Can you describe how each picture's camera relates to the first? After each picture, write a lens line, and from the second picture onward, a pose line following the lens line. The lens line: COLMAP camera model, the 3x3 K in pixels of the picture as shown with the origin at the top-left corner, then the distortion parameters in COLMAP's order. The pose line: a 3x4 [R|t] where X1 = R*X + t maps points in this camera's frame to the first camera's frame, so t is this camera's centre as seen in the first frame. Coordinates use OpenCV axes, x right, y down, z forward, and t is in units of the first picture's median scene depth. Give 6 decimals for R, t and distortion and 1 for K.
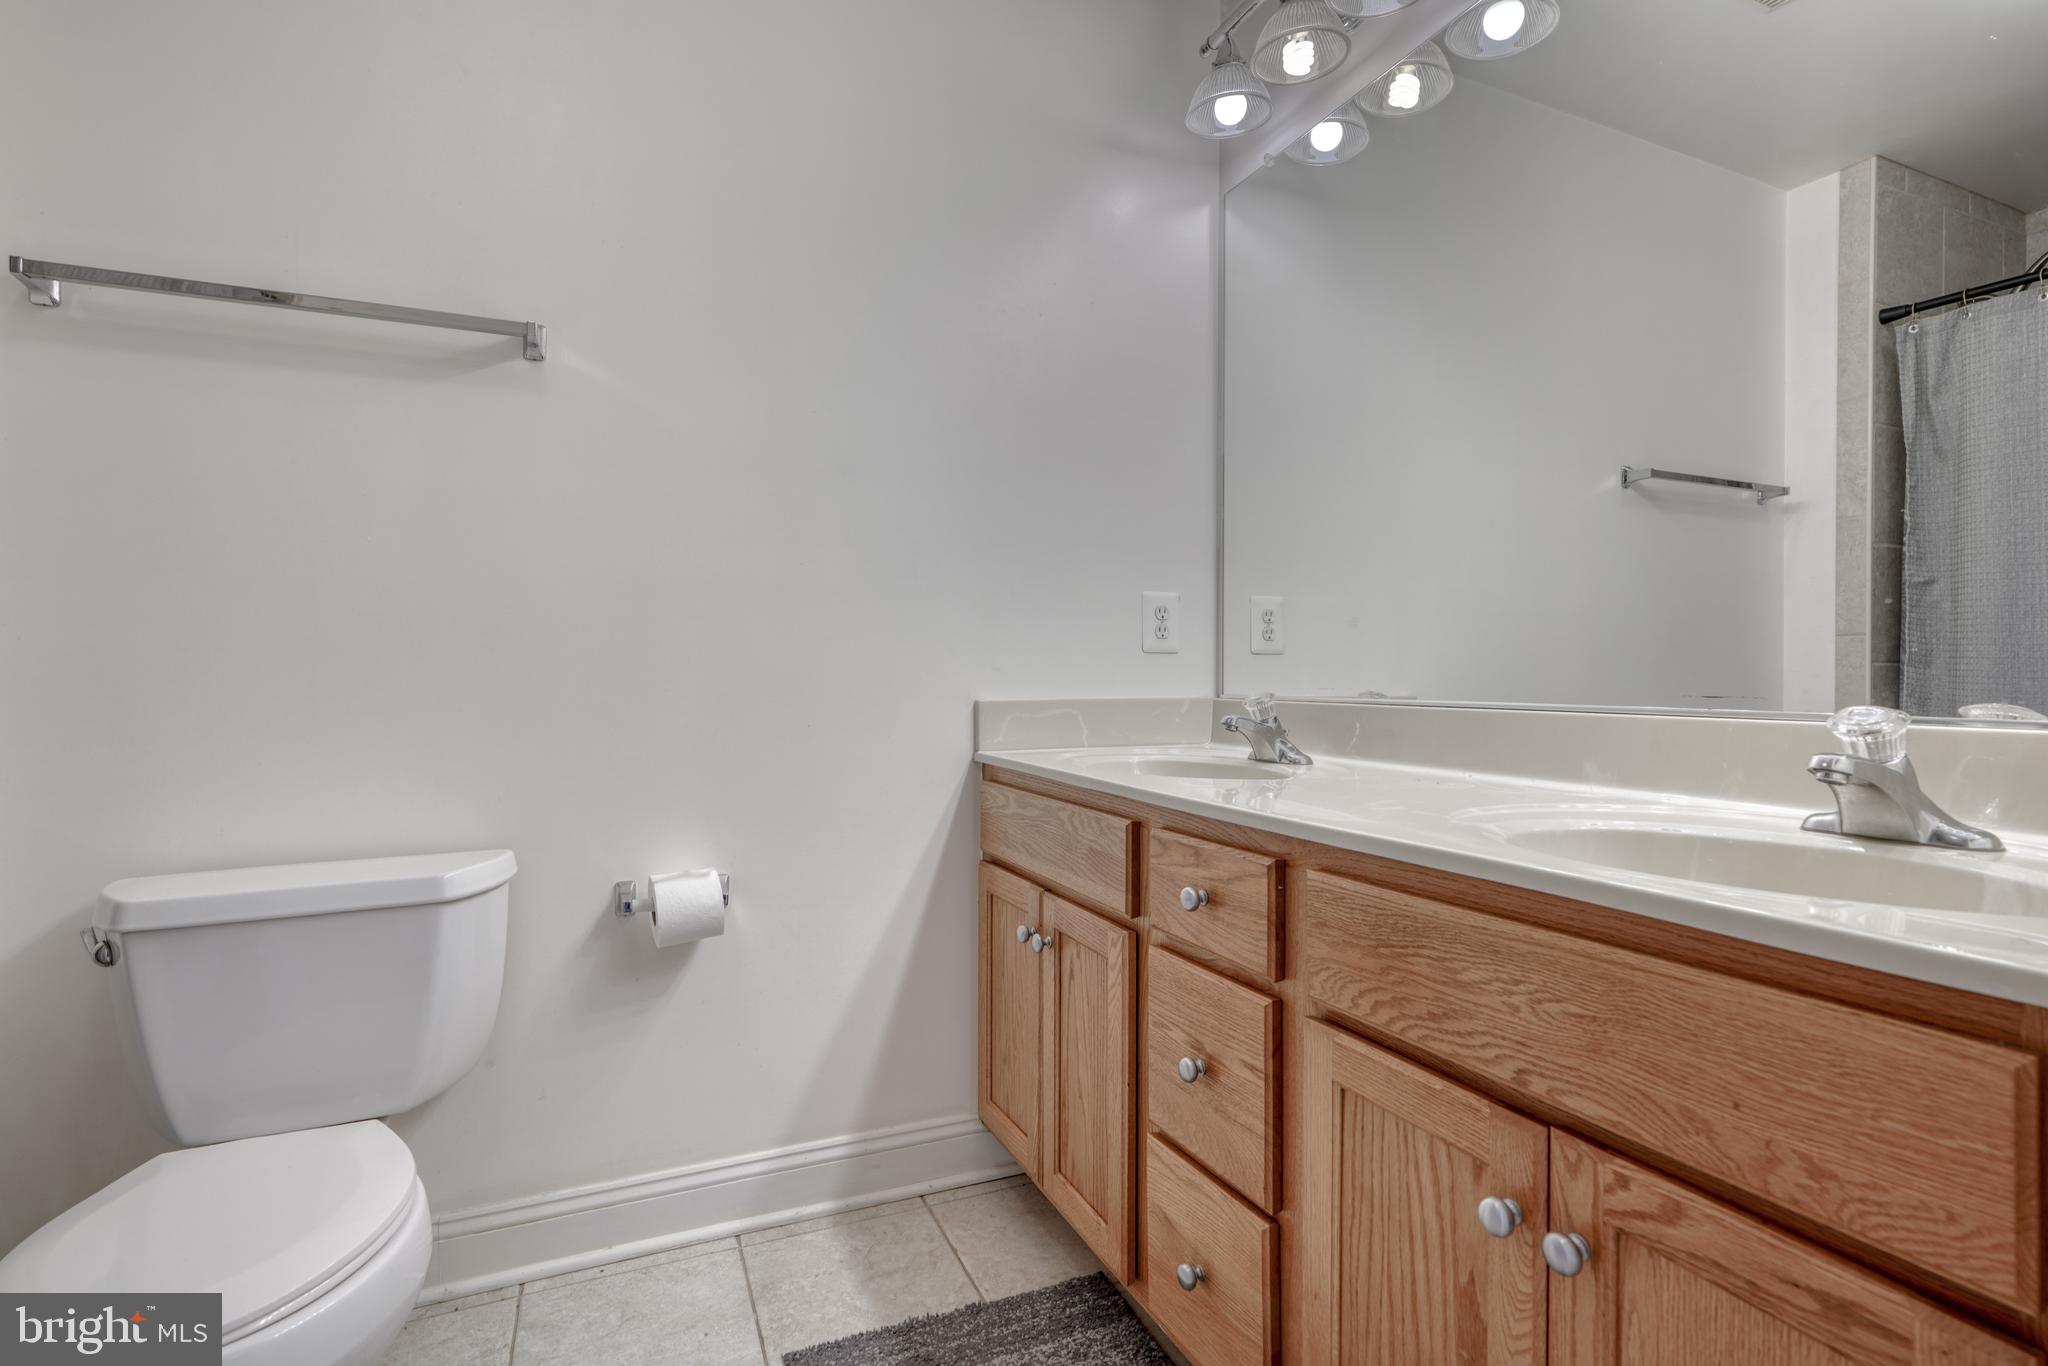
lens RADIAL K [[982.3, 0, 1024.0], [0, 982.3, 683.0], [0, 0, 1]] dist [-0.000561, 0.000379]
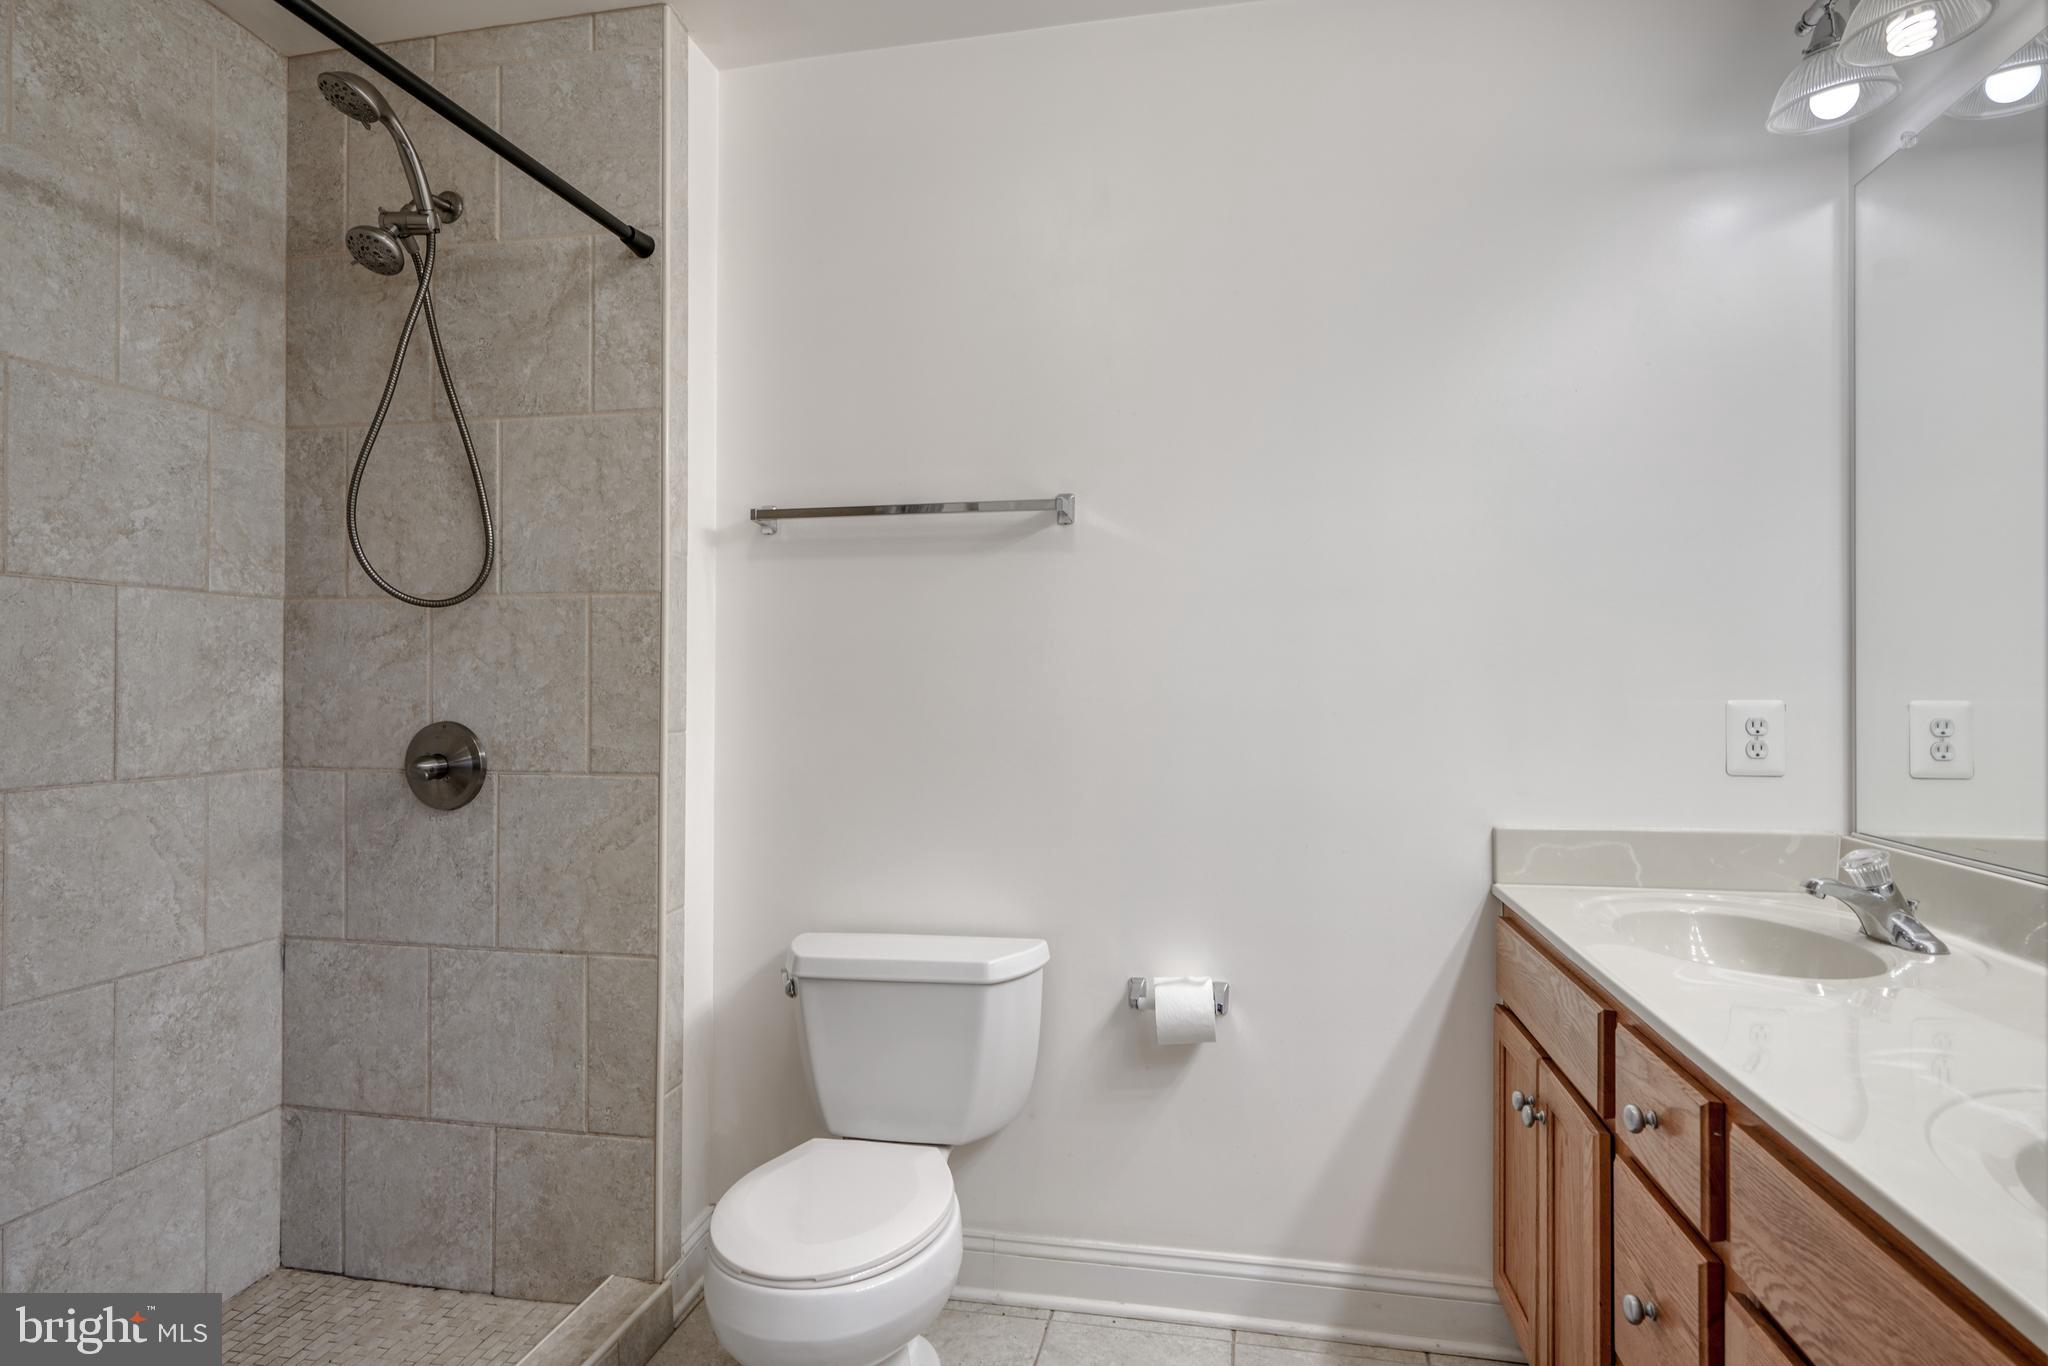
lens RADIAL K [[1109.6, 0, 1024.0], [0, 1109.6, 683.0], [0, 0, 1]] dist [-0.002856, 0.001196]
pose [[0.818915, -0.002753, -0.573908, 0.212149], [-0.003729, 0.999942, -0.010118, -0.119127], [0.573903, 0.010425, 0.818857, -0.108889]]
